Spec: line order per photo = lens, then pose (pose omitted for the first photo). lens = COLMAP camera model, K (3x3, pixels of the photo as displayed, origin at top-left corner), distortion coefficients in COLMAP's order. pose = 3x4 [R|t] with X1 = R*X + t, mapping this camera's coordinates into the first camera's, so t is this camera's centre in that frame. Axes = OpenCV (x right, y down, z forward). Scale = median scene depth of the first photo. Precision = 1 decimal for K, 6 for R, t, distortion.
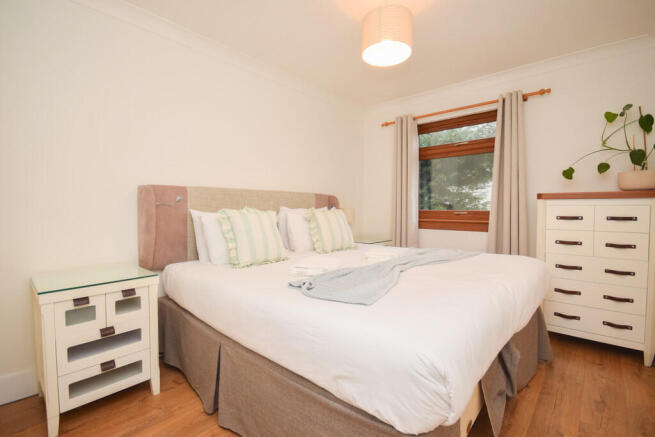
lens RADIAL K [[305.9, 0, 326.2], [0, 305.9, 217.6], [0, 0, 1]] dist [-0.005645, -0.001528]
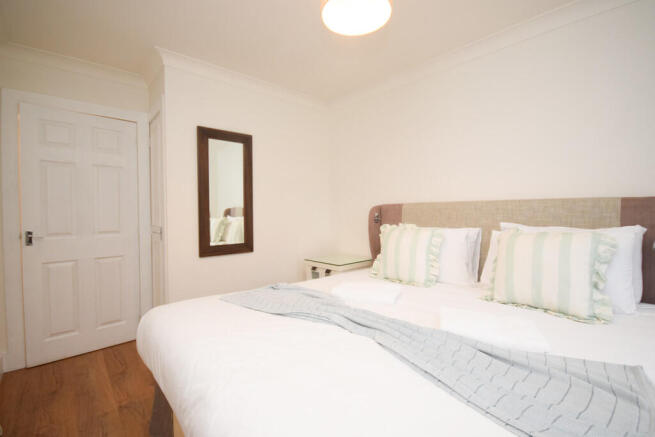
lens RADIAL K [[305.9, 0, 325.9], [0, 305.9, 218.5], [0, 0, 1]] dist [-0.005645, -0.001528]
pose [[-0.132723, 0.021371, -0.990923, 0.685081], [-0.019683, 0.999514, 0.024192, -0.060676], [0.990958, 0.022715, -0.132238, 0.776159]]
